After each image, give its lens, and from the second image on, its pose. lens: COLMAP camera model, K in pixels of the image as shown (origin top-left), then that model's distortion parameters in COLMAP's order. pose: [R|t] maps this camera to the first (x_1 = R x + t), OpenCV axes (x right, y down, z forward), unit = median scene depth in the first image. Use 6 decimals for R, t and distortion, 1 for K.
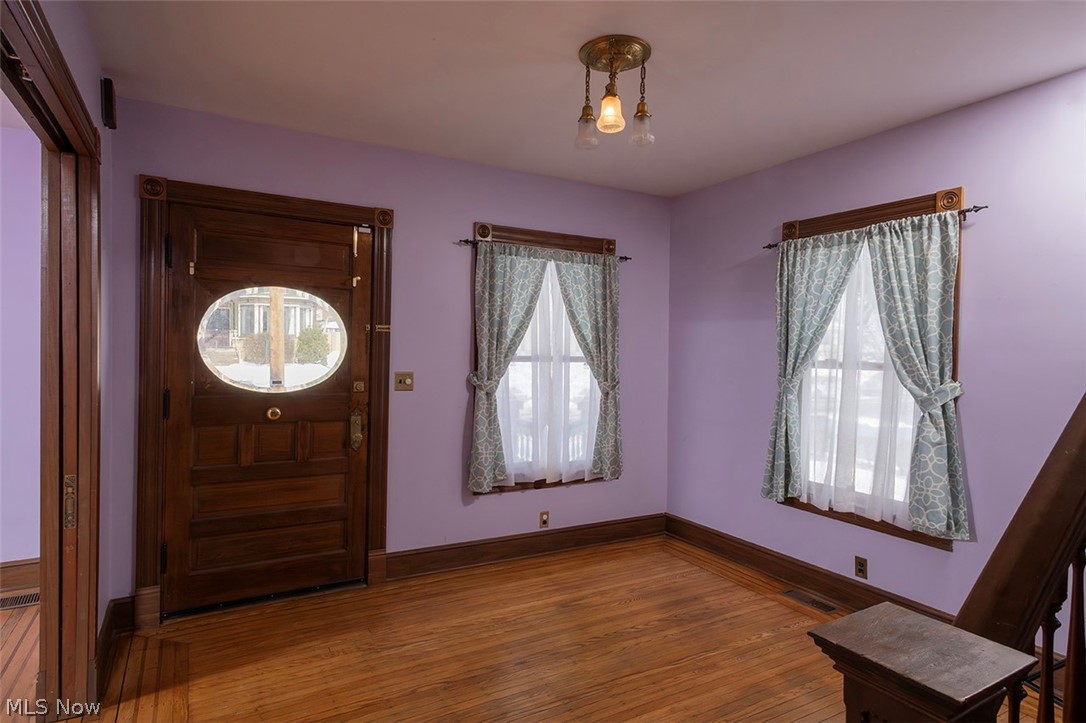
lens RADIAL K [[594.5, 0, 543.5], [0, 594.5, 359.8], [0, 0, 1]] dist [0.015085, 0.000072]
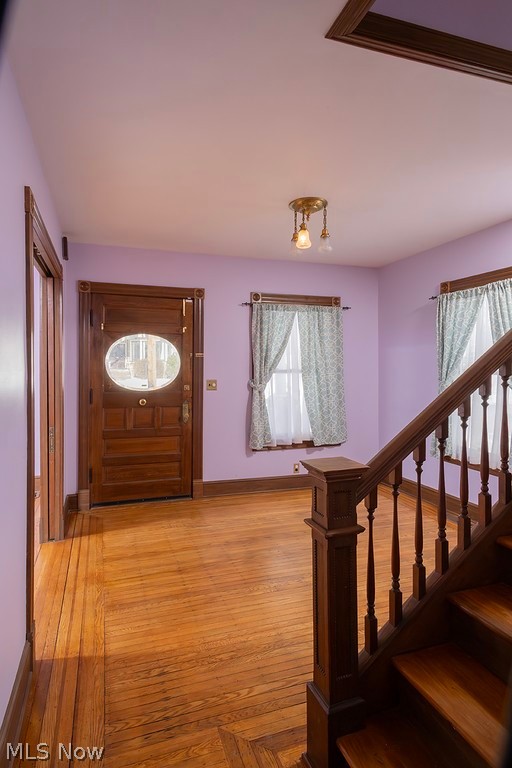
lens RADIAL K [[420.4, 0, 245.4], [0, 420.4, 370.5], [0, 0, 1]] dist [0.015085, 0.000072]
pose [[0.978610, -0.014650, -0.205202, 0.128207], [0.012599, 0.999857, -0.011297, 0.009597], [0.205338, 0.008470, 0.978655, -0.214456]]
